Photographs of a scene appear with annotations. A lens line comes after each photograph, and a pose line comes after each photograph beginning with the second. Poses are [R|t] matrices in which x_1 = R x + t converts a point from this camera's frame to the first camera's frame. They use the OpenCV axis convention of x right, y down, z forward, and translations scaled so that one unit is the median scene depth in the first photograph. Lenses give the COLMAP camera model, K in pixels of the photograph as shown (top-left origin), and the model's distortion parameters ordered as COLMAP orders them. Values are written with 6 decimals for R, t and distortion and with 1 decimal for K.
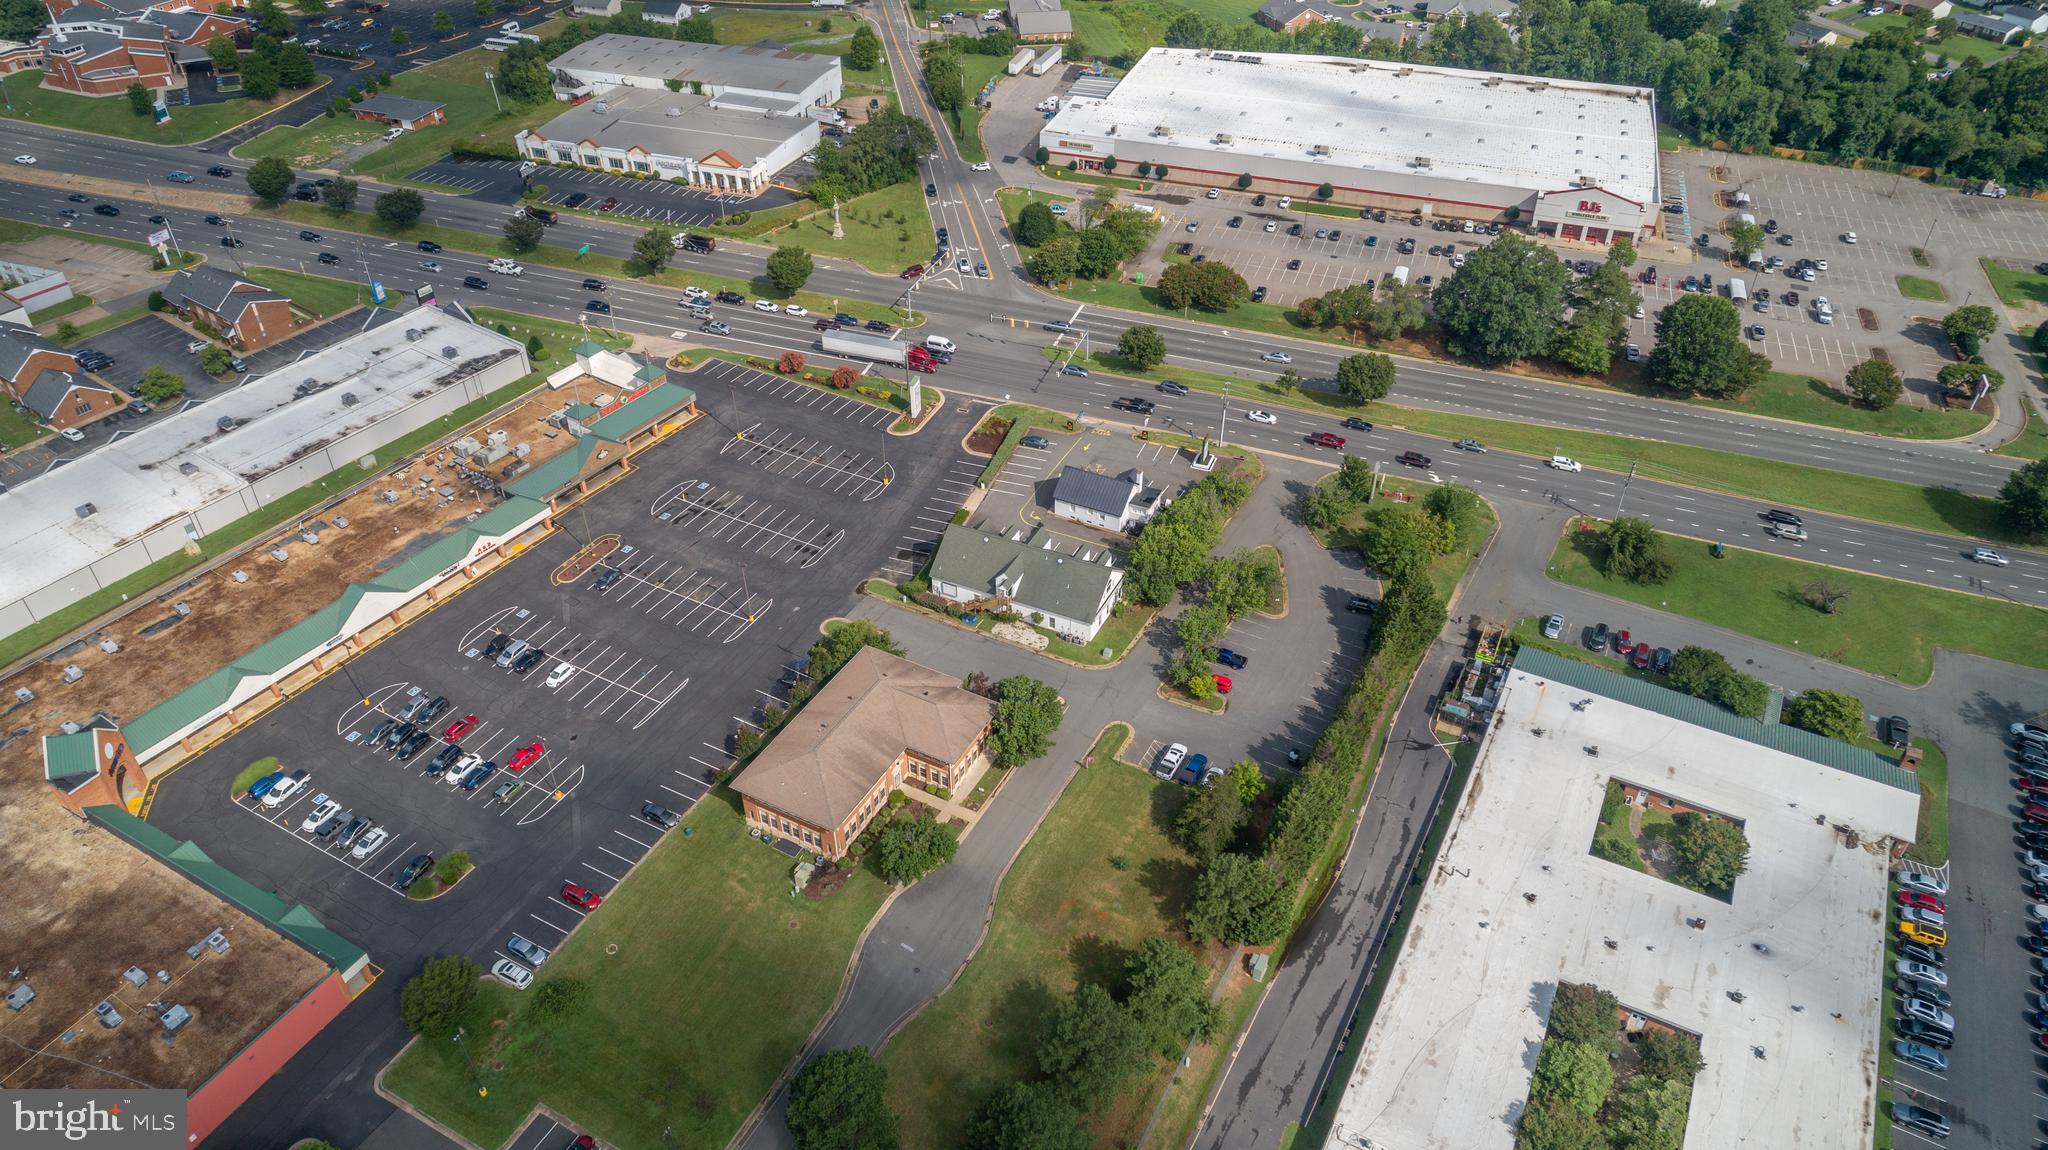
lens RADIAL K [[1380.2, 0, 1021.3], [0, 1380.2, 577.2], [0, 0, 1]] dist [-0.012984, 0.010478]
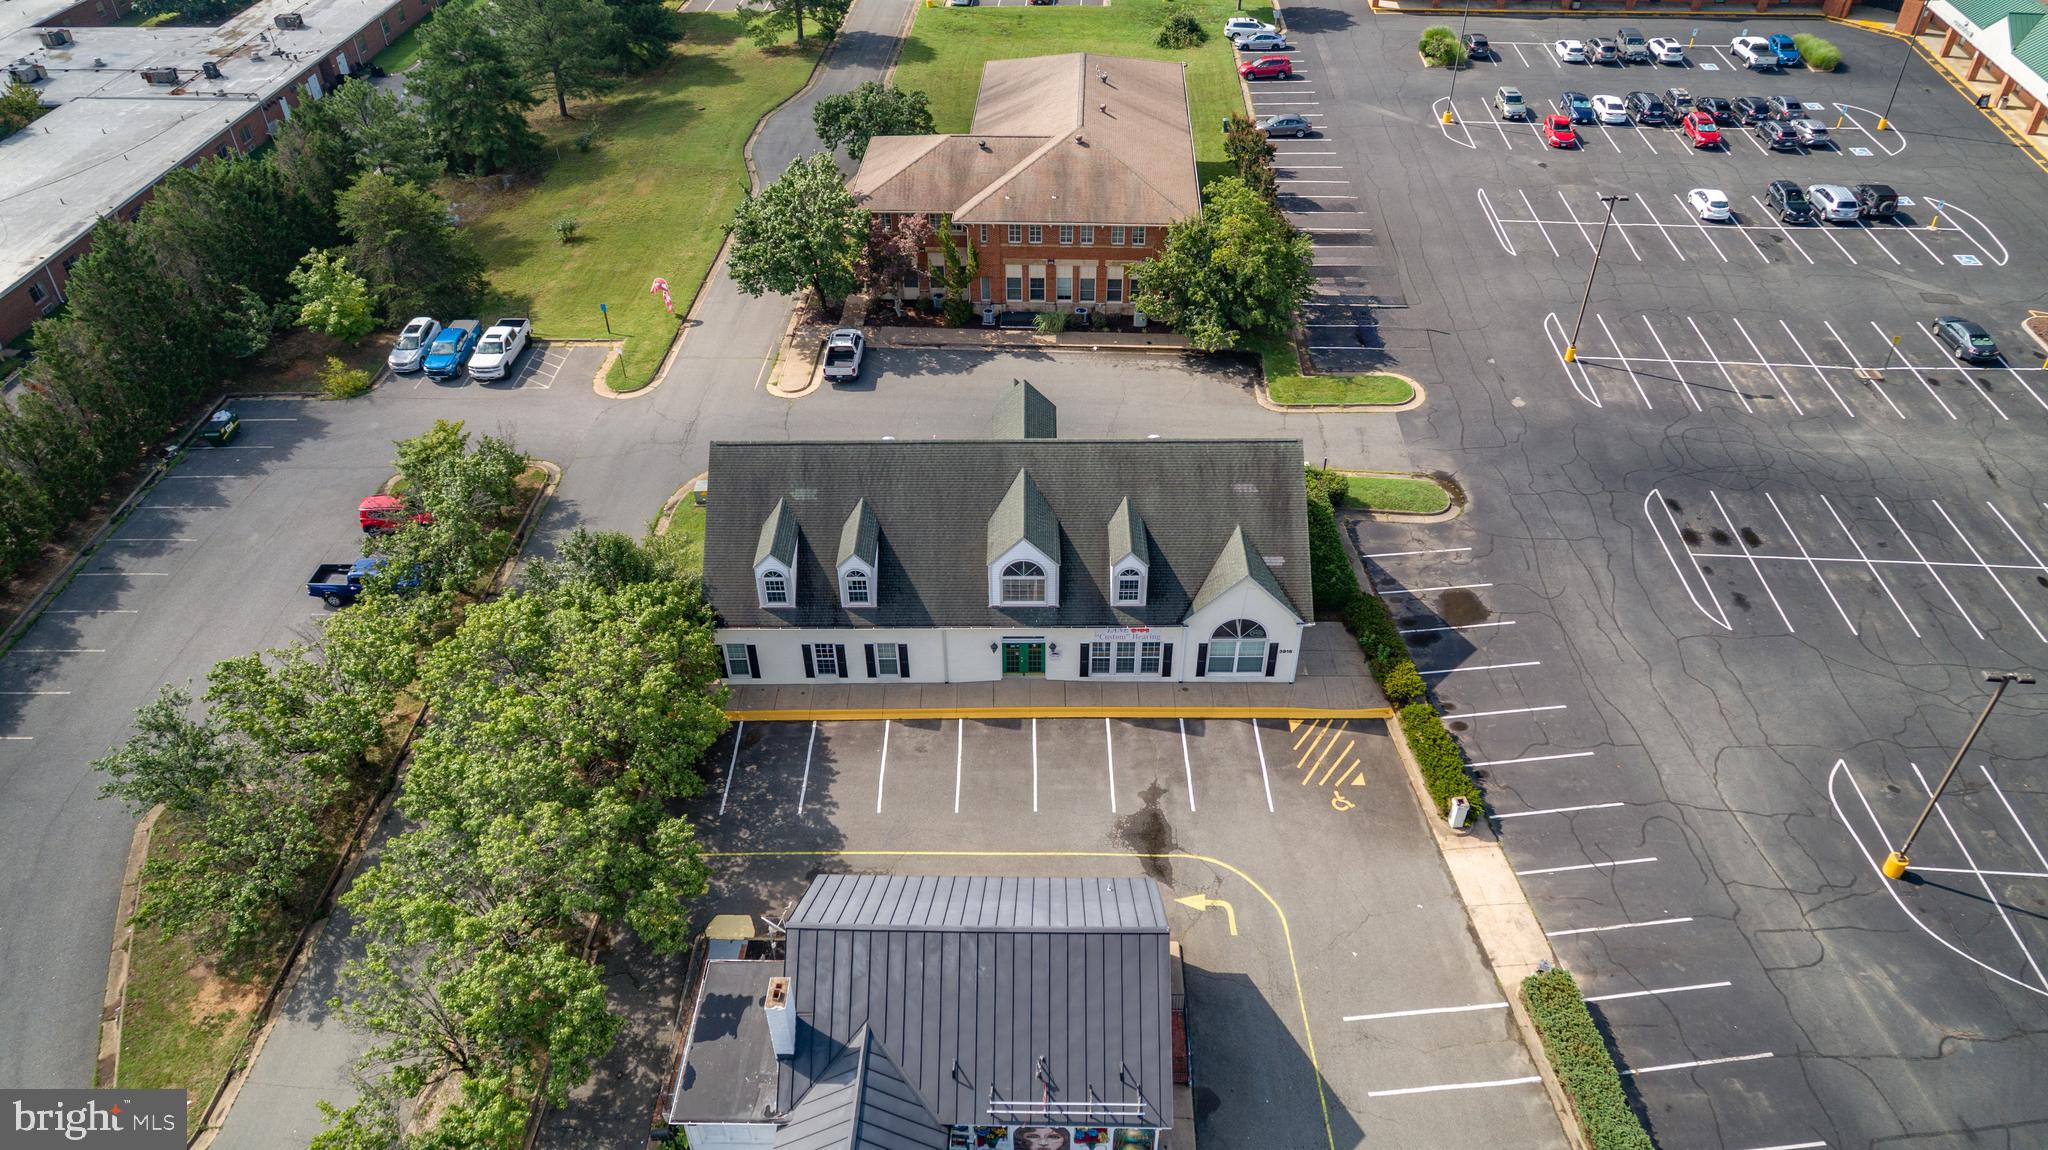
lens RADIAL K [[1380.2, 0, 1021.3], [0, 1380.2, 577.2], [0, 0, 1]] dist [-0.012984, 0.010478]
pose [[-0.902887, 0.276818, -0.328887, 0.083487], [-0.253551, 0.274892, 0.927441, -0.223678], [0.347140, 0.920764, -0.178009, 0.814078]]
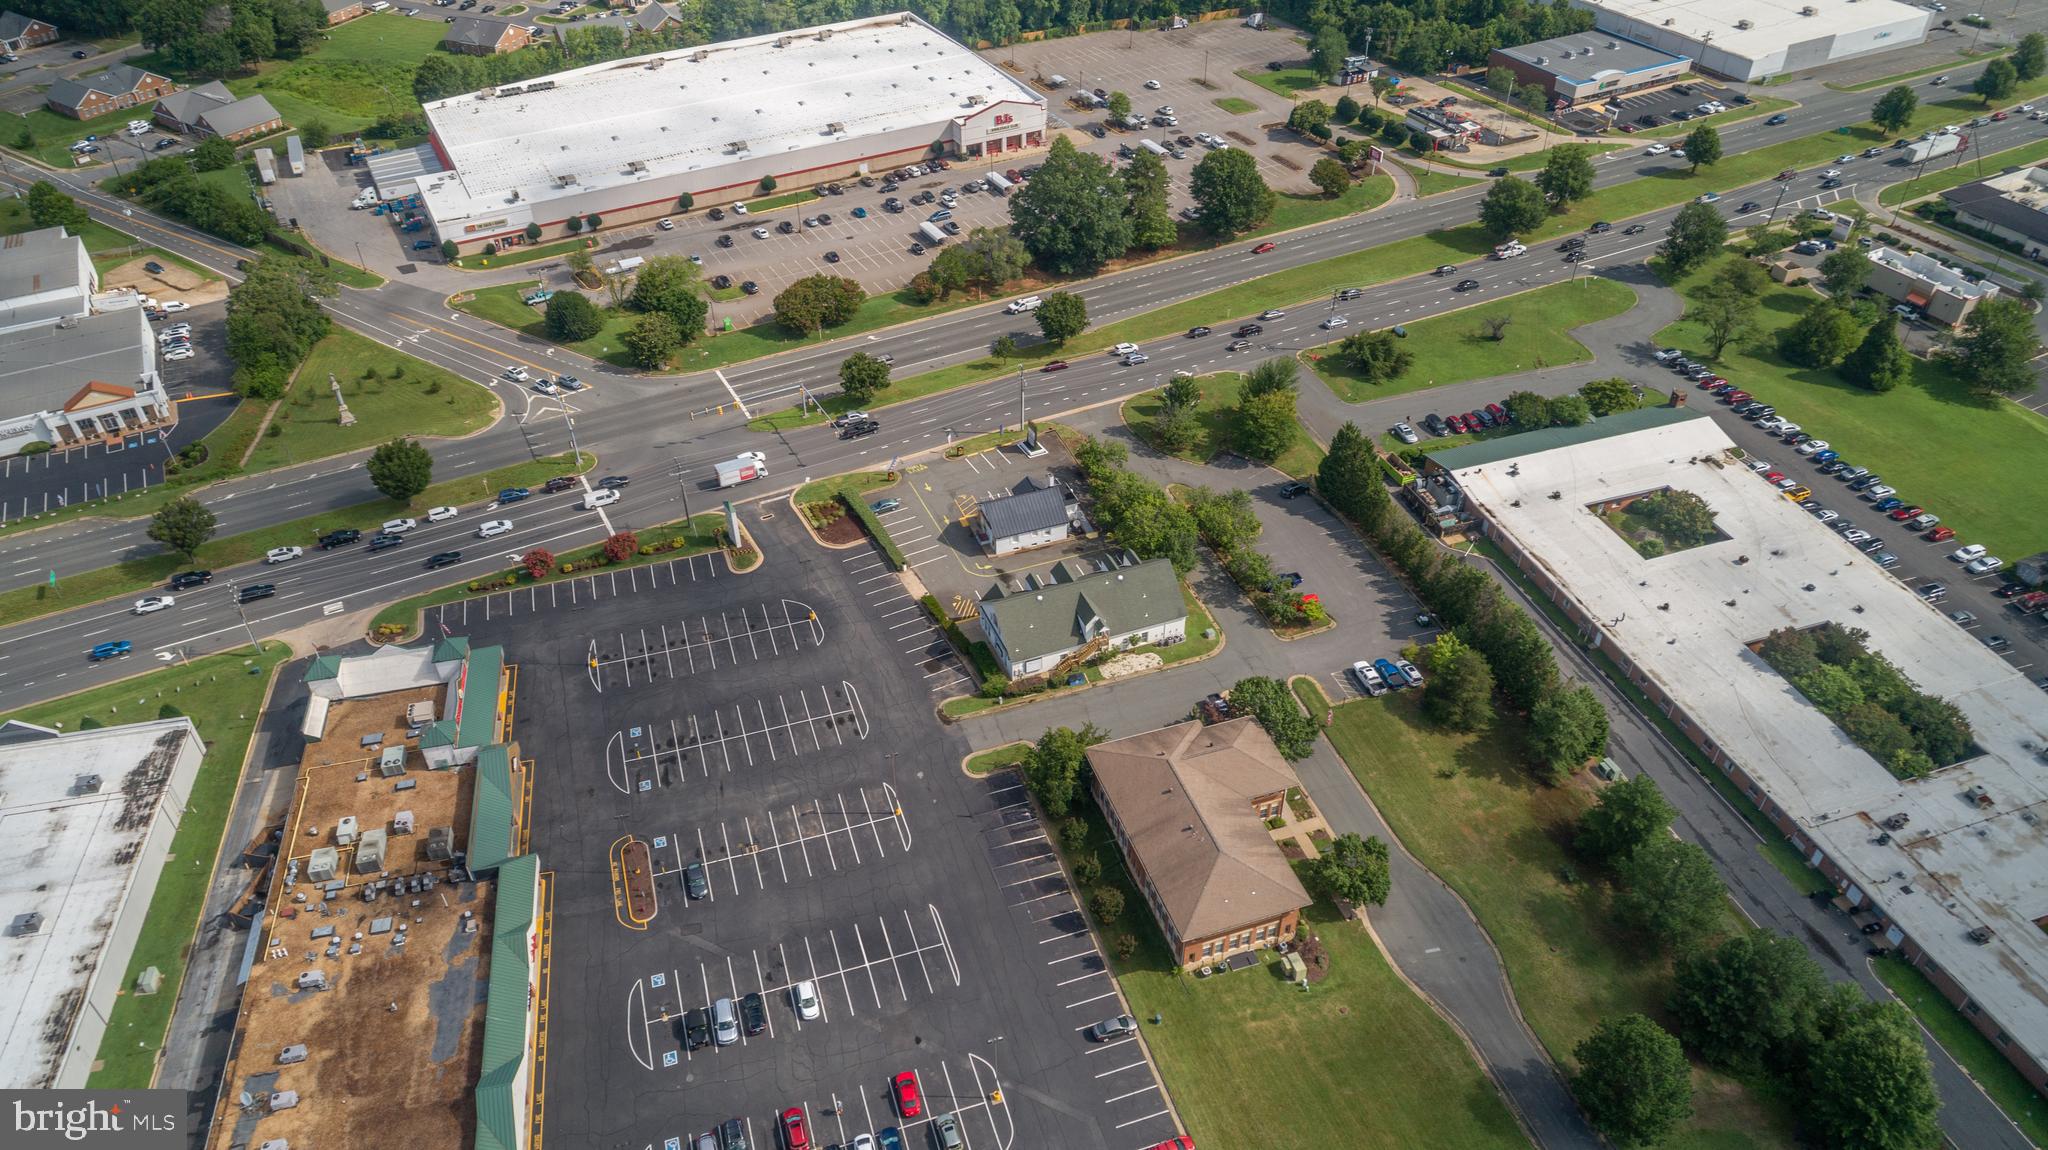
lens RADIAL K [[1380.2, 0, 1021.3], [0, 1380.2, 577.2], [0, 0, 1]] dist [-0.012984, 0.010478]
pose [[0.682726, -0.460846, 0.567016, -0.416347], [0.452556, 0.875953, 0.167028, -0.150490], [-0.573654, 0.142572, 0.806595, 0.200207]]
